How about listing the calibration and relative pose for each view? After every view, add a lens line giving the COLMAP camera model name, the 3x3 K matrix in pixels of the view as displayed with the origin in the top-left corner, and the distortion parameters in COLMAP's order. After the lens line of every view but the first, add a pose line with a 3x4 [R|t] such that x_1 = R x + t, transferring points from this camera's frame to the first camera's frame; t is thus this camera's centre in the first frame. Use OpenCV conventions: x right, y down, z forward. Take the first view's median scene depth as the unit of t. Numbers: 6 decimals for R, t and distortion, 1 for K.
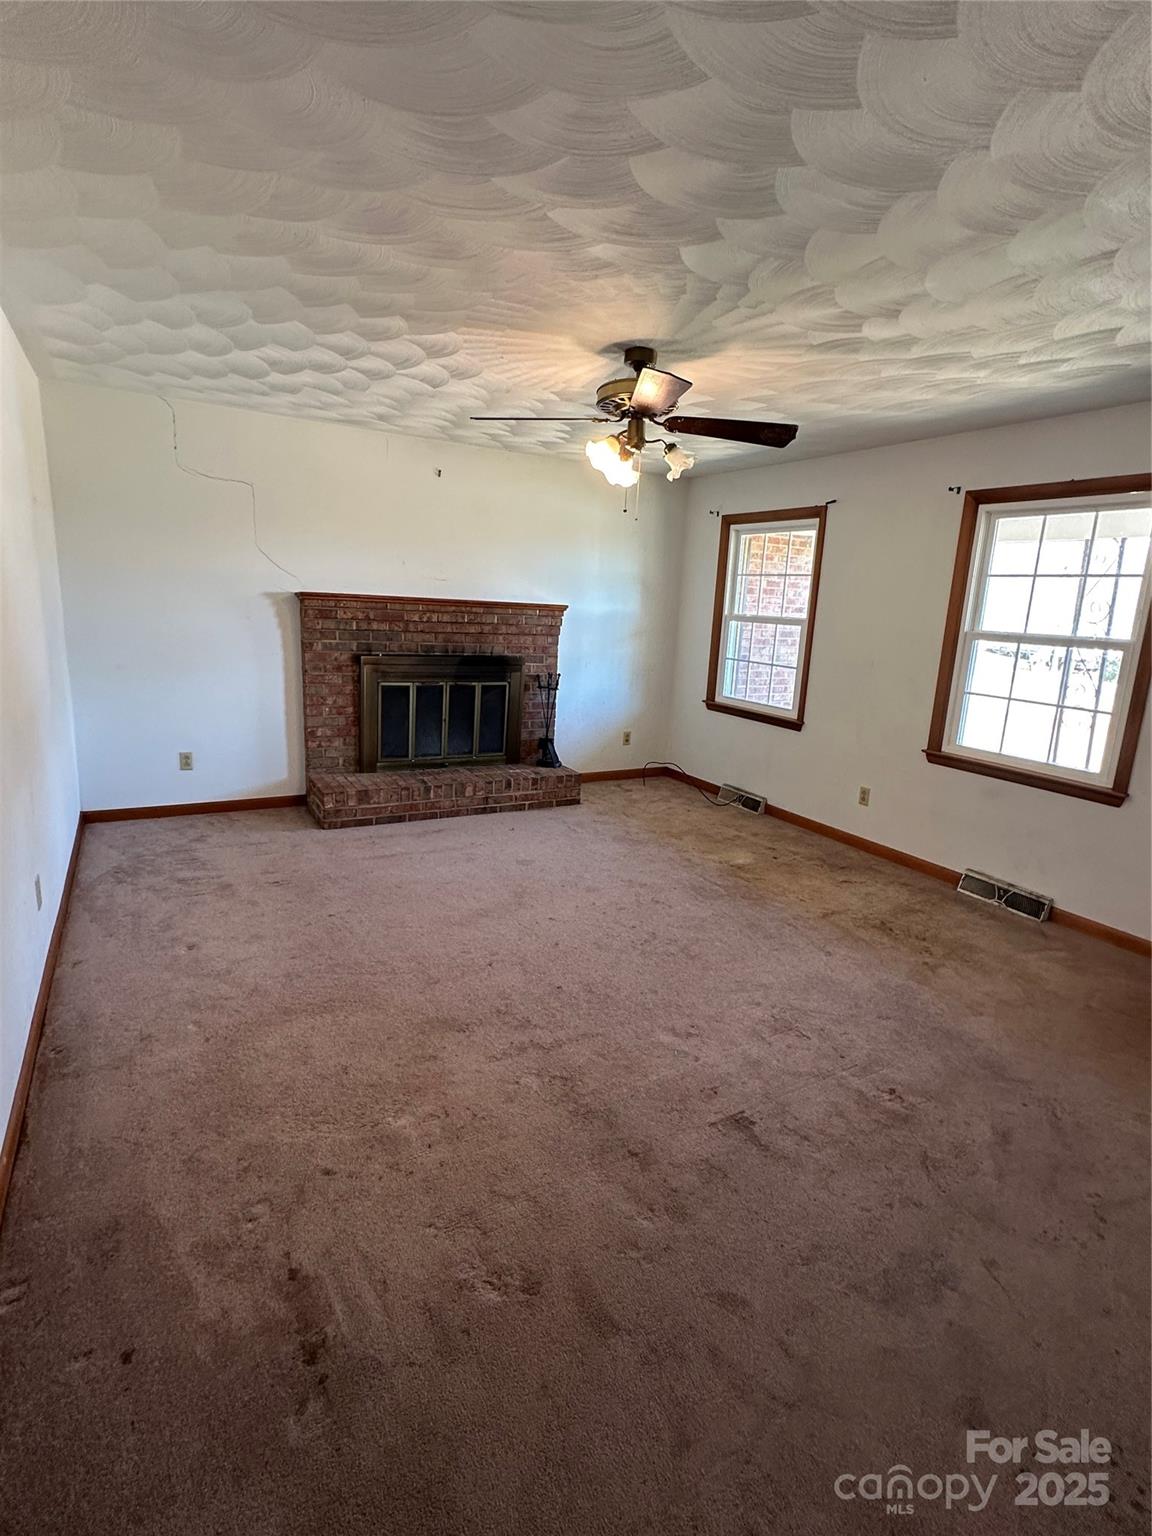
lens RADIAL K [[764.4, 0, 582.1], [0, 764.4, 765.2], [0, 0, 1]] dist [-0.005594, 0.001391]
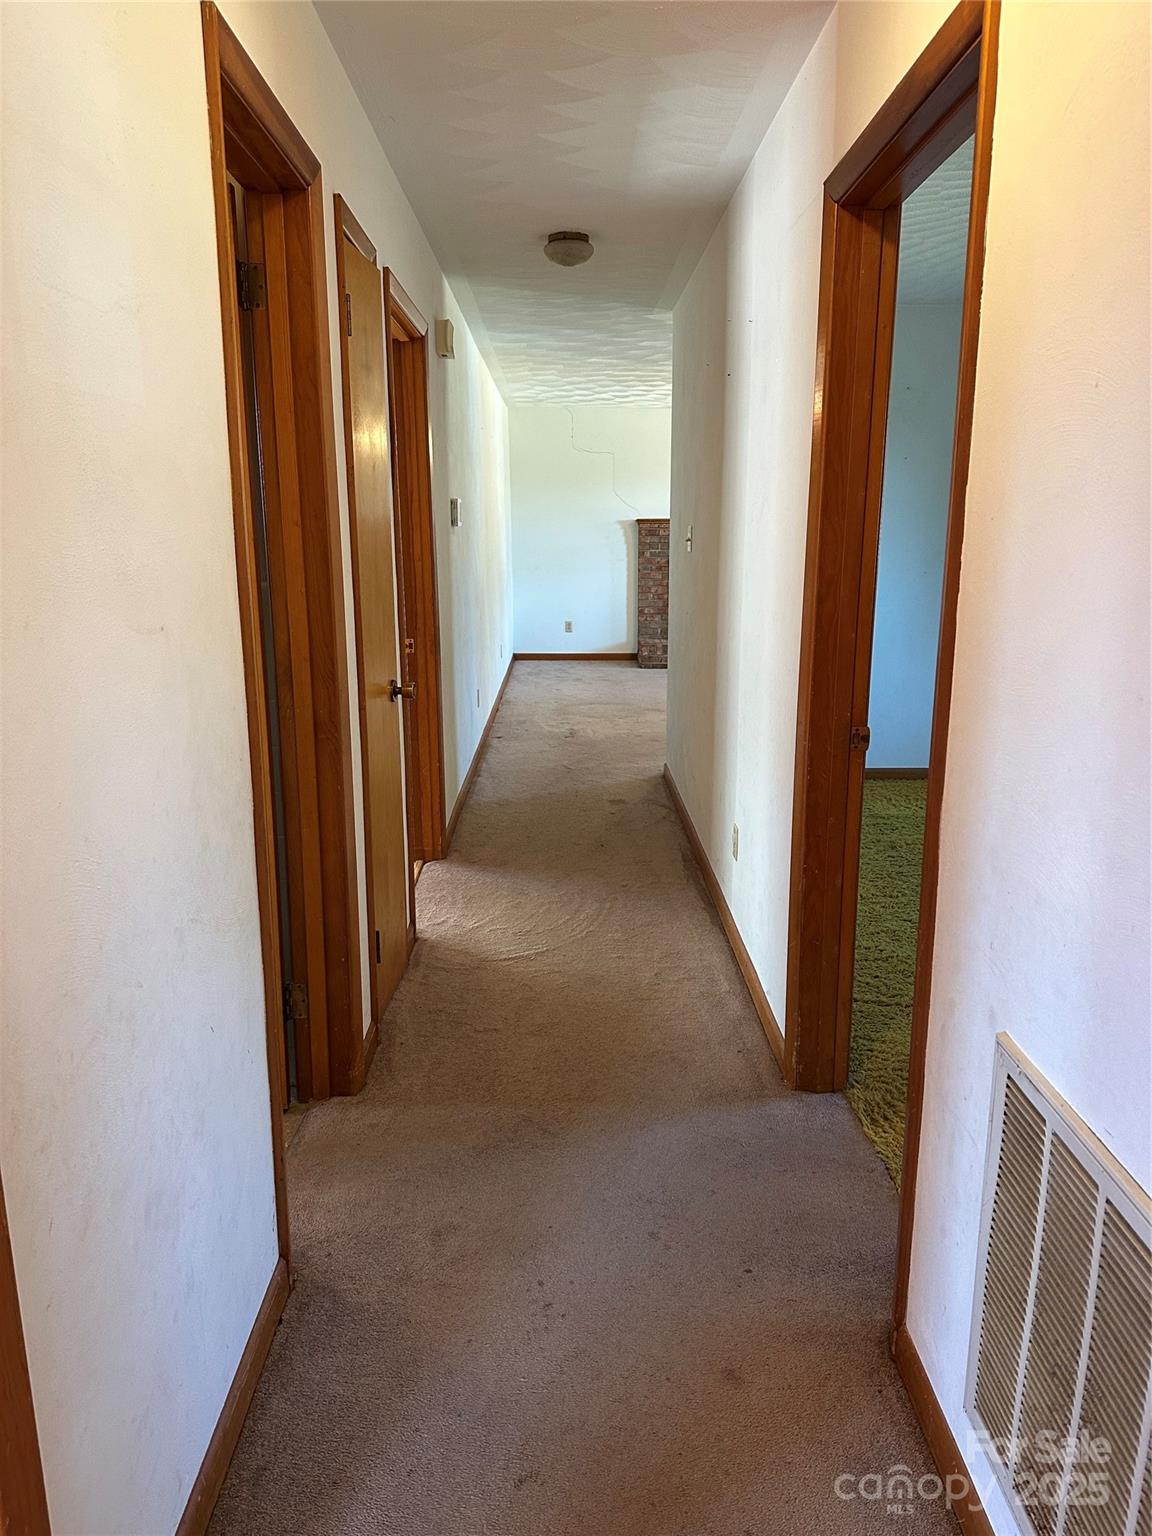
lens RADIAL K [[1083.6, 0, 578.2], [0, 1083.6, 774.3], [0, 0, 1]] dist [0.085116, -0.107917]
pose [[0.873515, 0.057054, -0.483442, 0.627398], [-0.060480, 0.998133, 0.008517, 0.281685], [0.483026, 0.021798, 0.875335, -0.997980]]
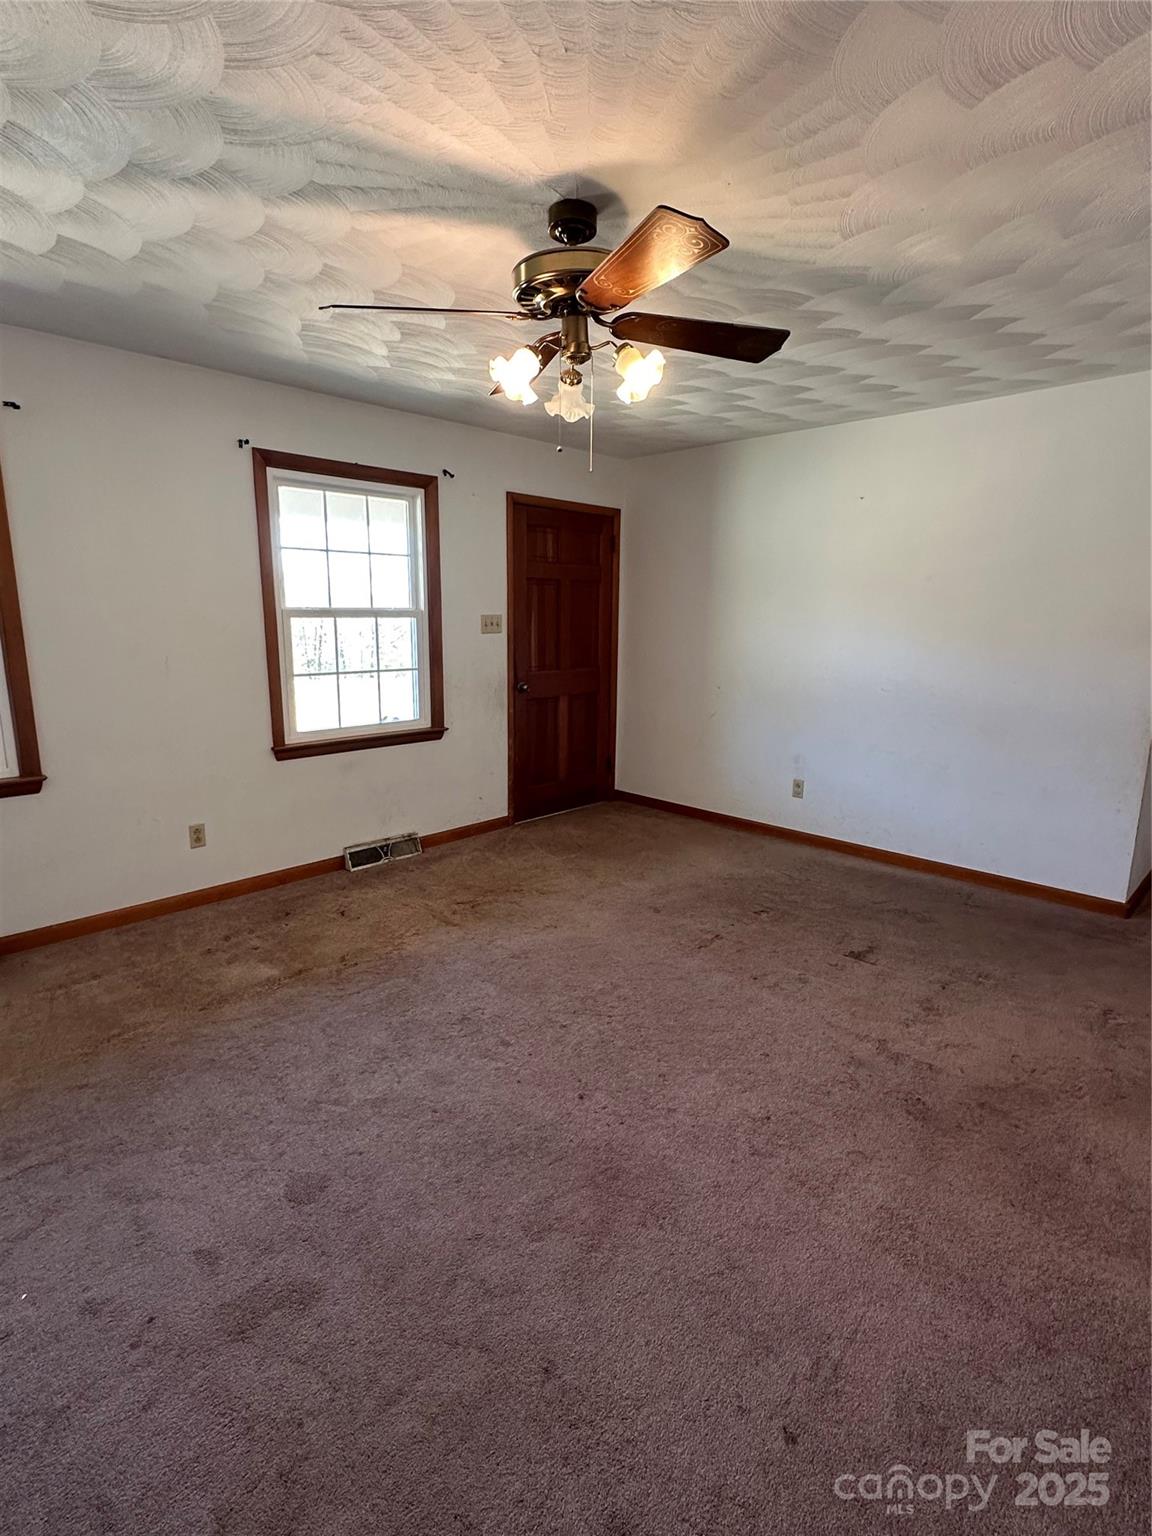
lens RADIAL K [[764.4, 0, 587.8], [0, 764.4, 763.0], [0, 0, 1]] dist [-0.005594, 0.001391]
pose [[-0.268748, -0.251549, 0.929784, -0.413125], [0.179966, 0.935184, 0.305028, -0.185485], [-0.946249, 0.249305, -0.206058, 0.762440]]
